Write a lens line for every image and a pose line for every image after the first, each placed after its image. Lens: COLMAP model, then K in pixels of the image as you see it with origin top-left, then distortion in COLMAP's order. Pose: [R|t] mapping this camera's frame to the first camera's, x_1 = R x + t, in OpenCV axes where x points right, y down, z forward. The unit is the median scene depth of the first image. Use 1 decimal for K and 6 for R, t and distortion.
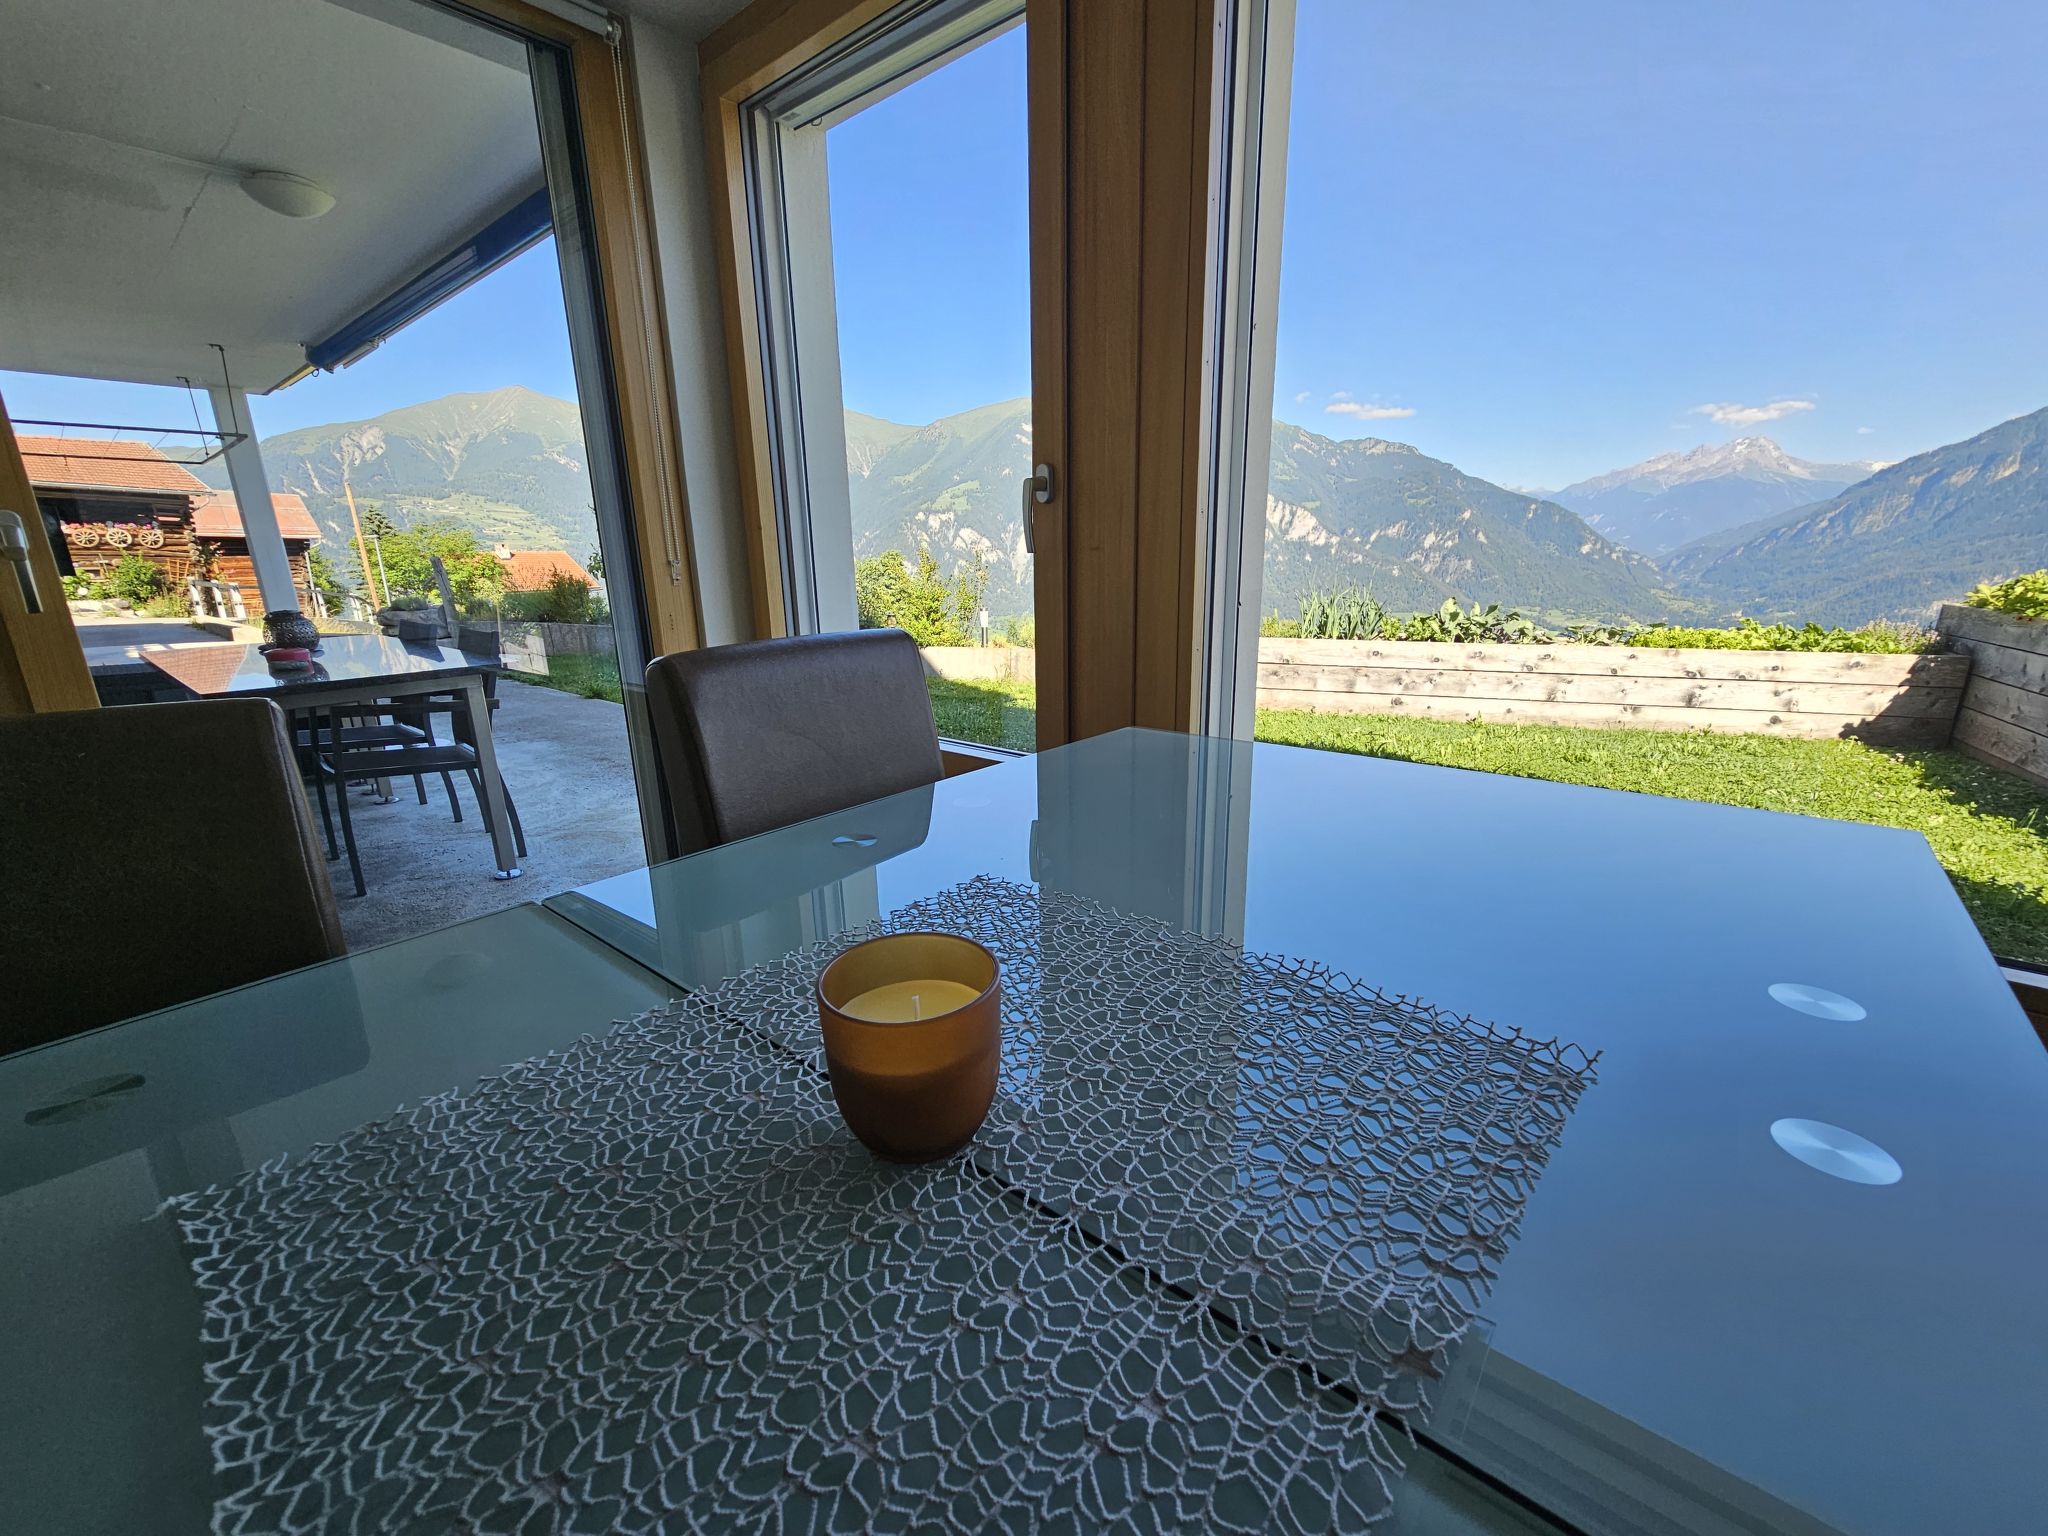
lens RADIAL K [[839.7, 0, 1026.9], [0, 839.7, 777.0], [0, 0, 1]] dist [0.001708, -0.000380]
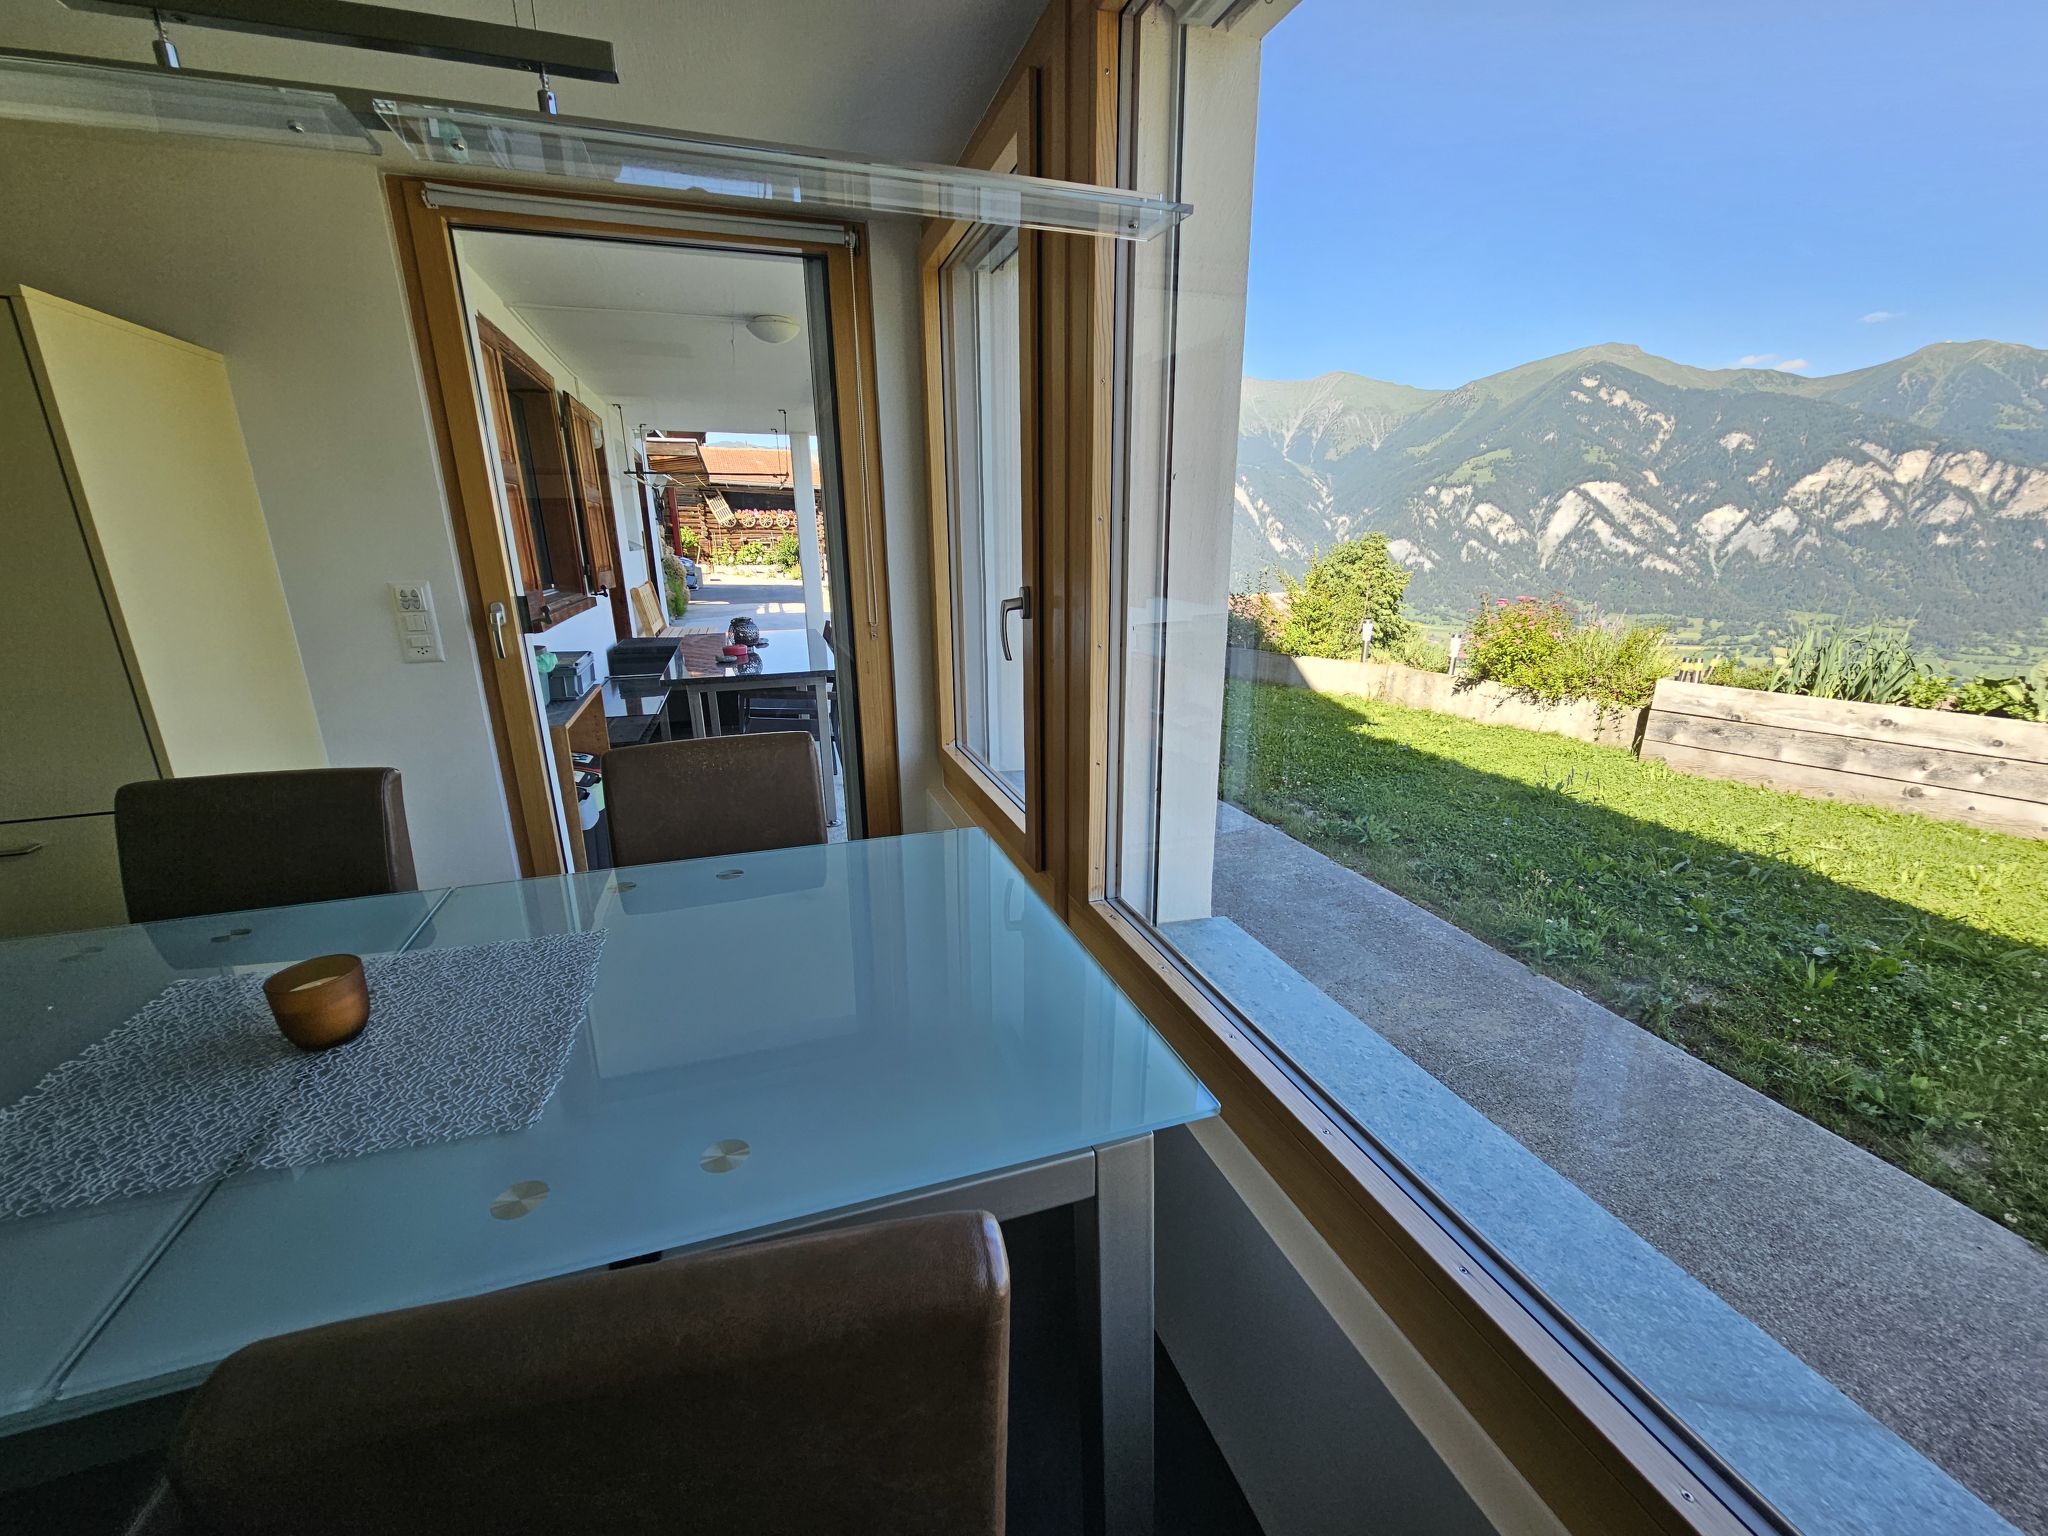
lens RADIAL K [[839.7, 0, 1033.0], [0, 839.7, 779.0], [0, 0, 1]] dist [0.001708, -0.000380]
pose [[0.855917, 0.154895, -0.493369, 0.156860], [-0.141170, 0.987834, 0.065227, -0.044092], [0.497470, 0.013820, 0.867371, -0.003894]]
